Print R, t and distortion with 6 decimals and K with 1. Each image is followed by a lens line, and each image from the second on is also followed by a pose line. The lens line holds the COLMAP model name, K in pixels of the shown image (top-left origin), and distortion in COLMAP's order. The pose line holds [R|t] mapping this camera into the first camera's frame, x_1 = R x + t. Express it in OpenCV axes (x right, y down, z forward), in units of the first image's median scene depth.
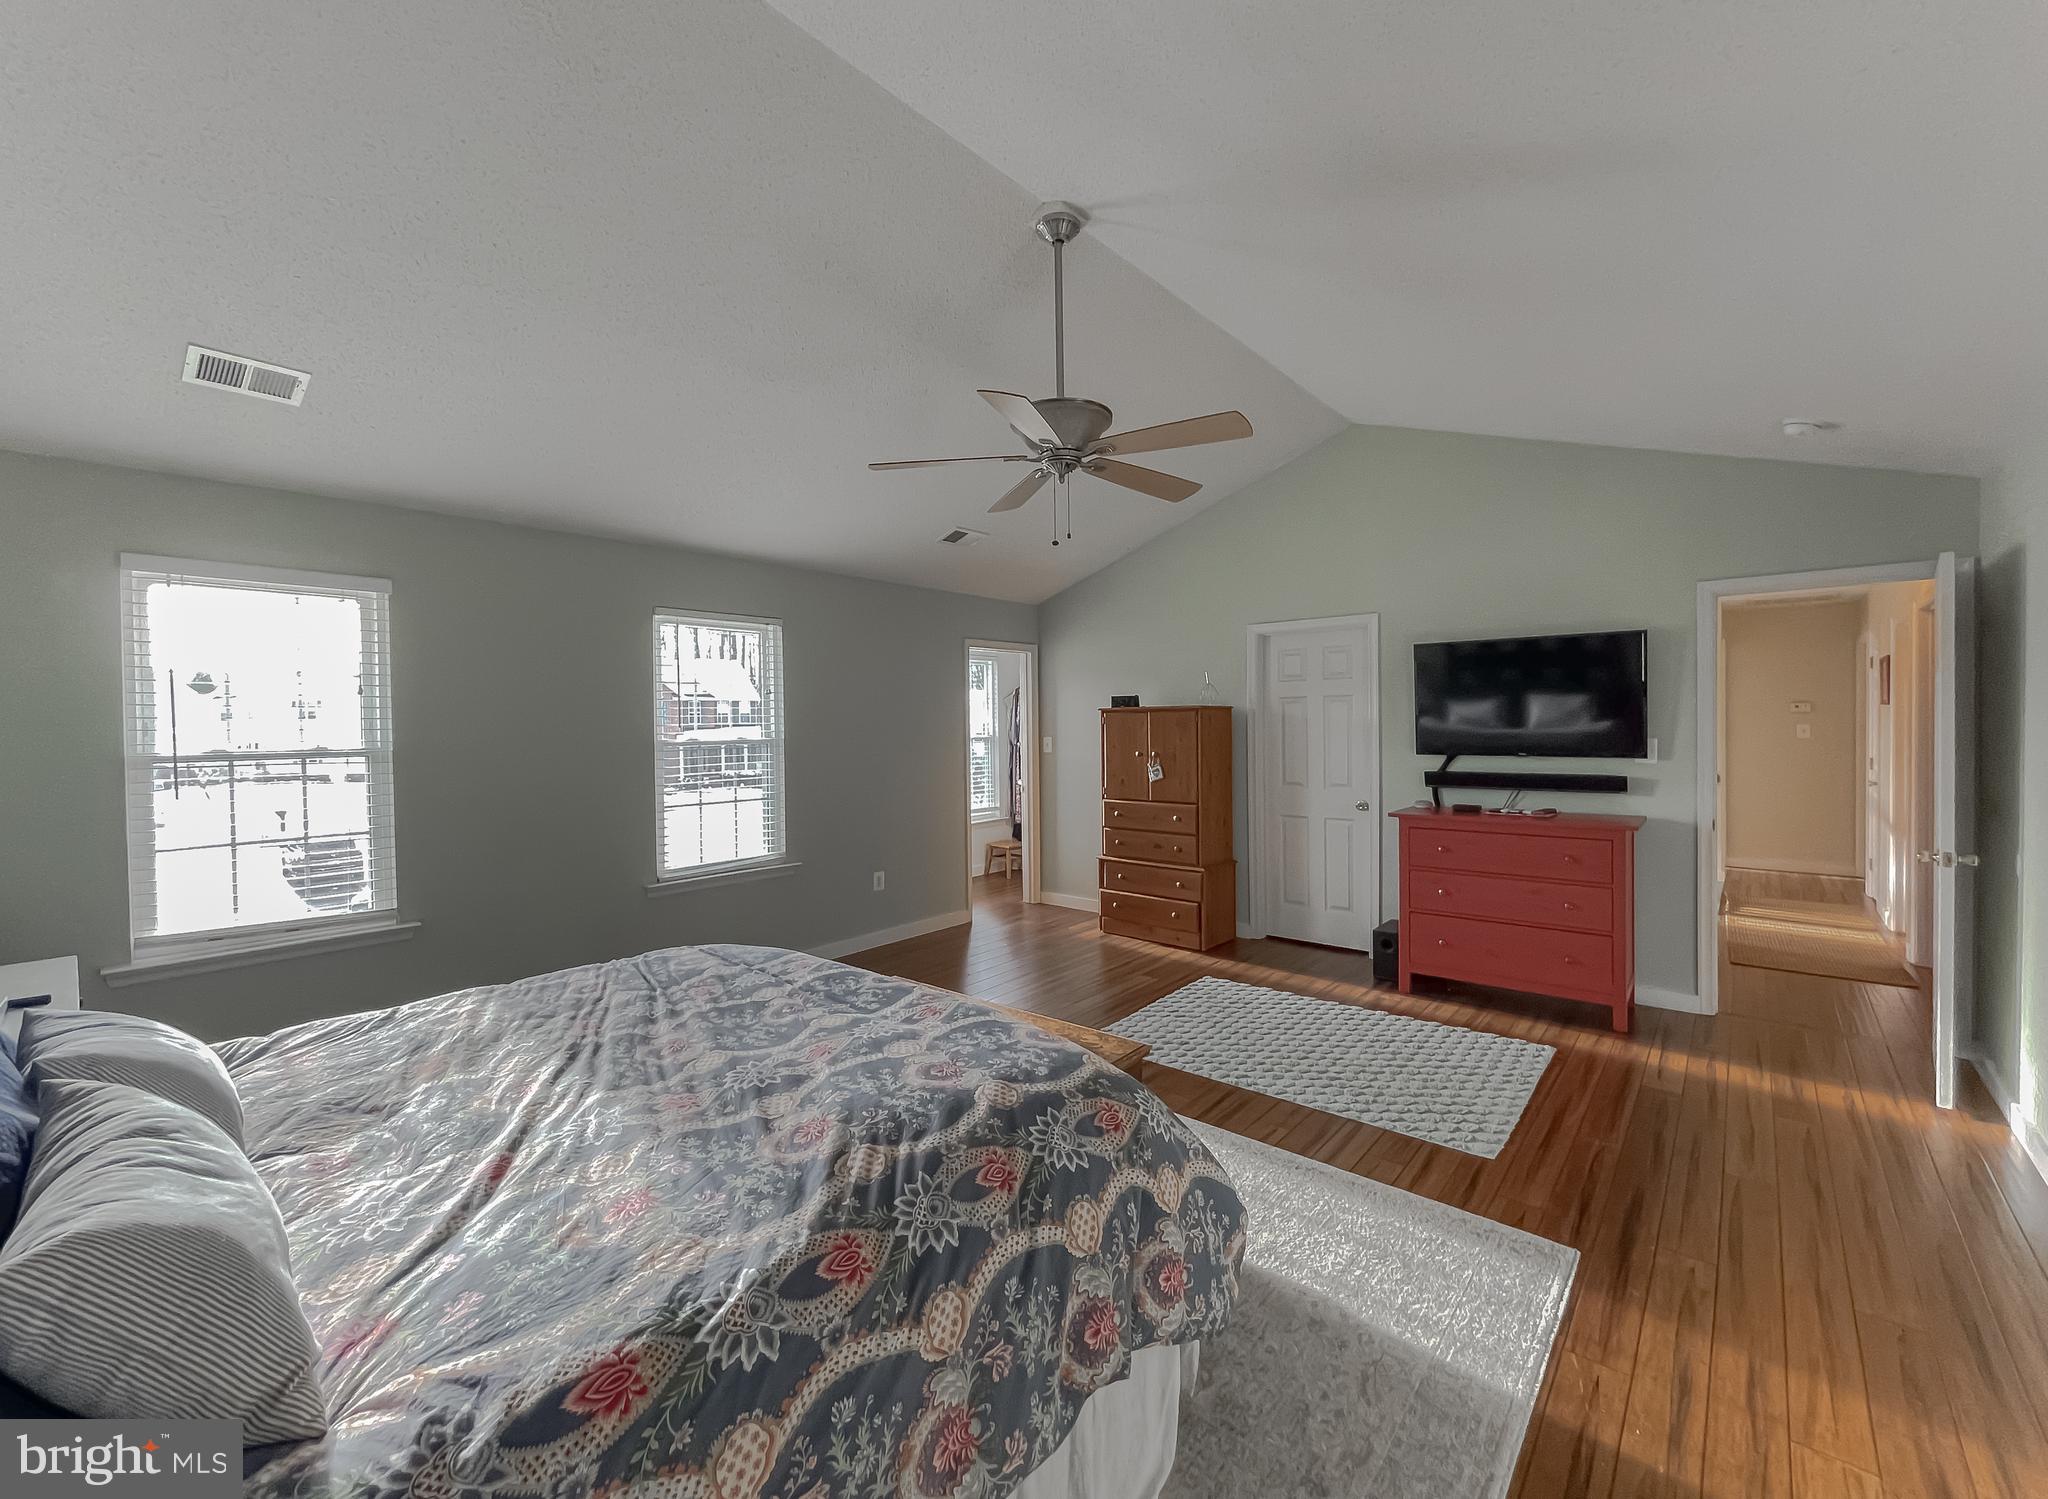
lens RADIAL K [[837.1, 0, 1010.7], [0, 837.1, 736.6], [0, 0, 1]] dist [-0.004116, -0.000264]
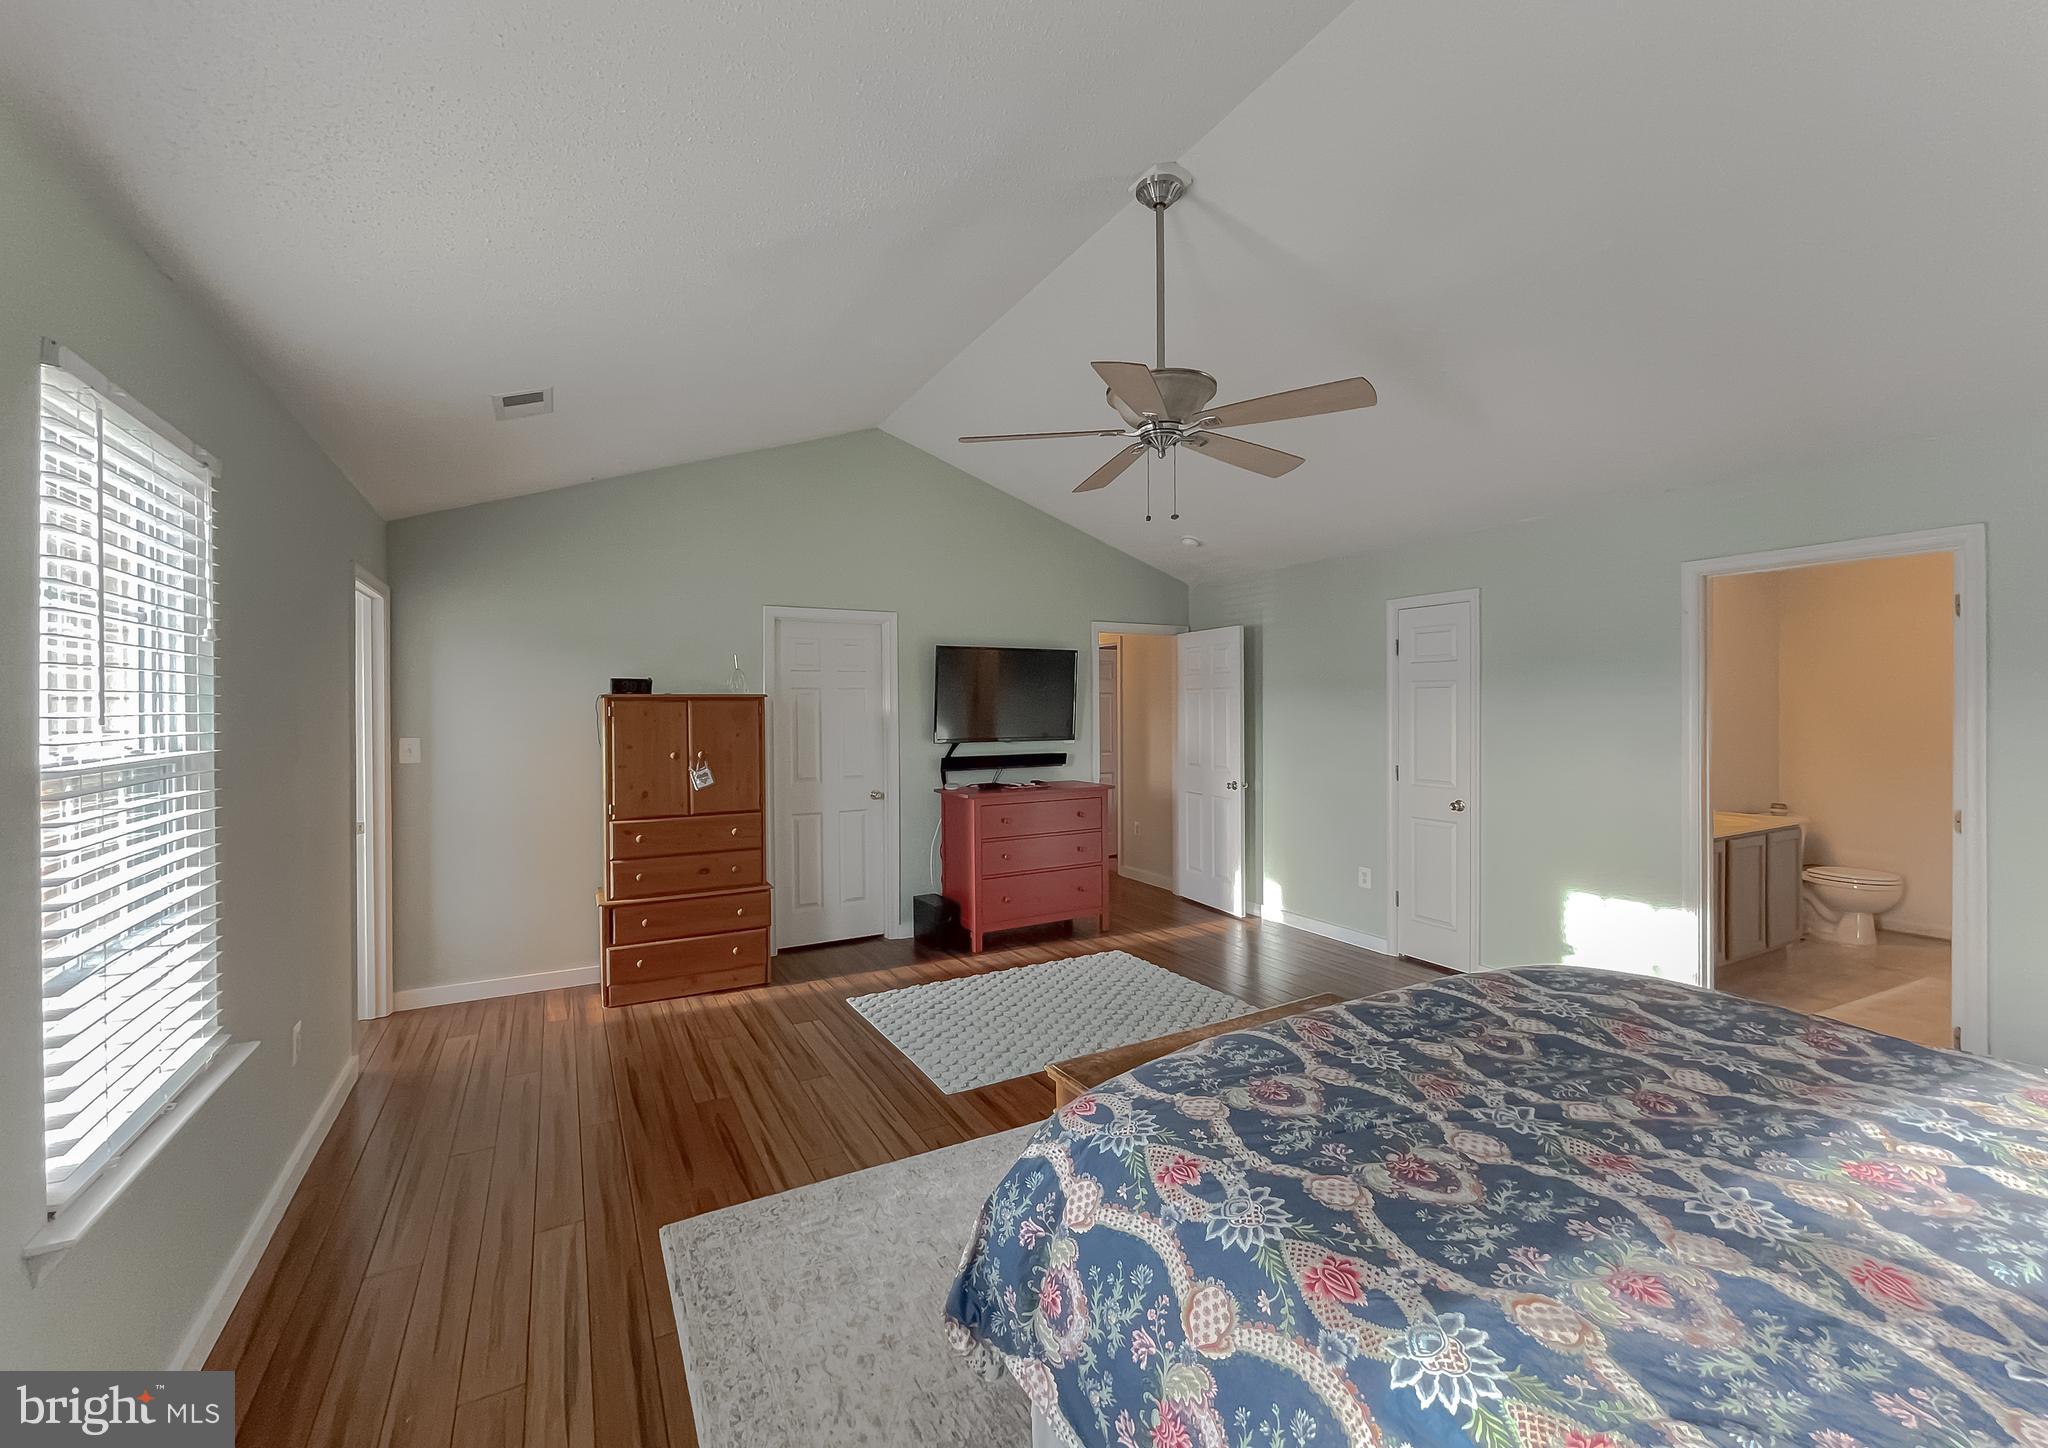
lens RADIAL K [[858.6, 0, 1022.2], [0, 858.6, 711.9], [0, 0, 1]] dist [-0.002879, 0.000029]
pose [[0.339488, 0.007135, 0.940583, -0.518219], [0.019882, 0.999693, -0.014760, -0.000998], [-0.940400, 0.023712, 0.339242, 0.467755]]
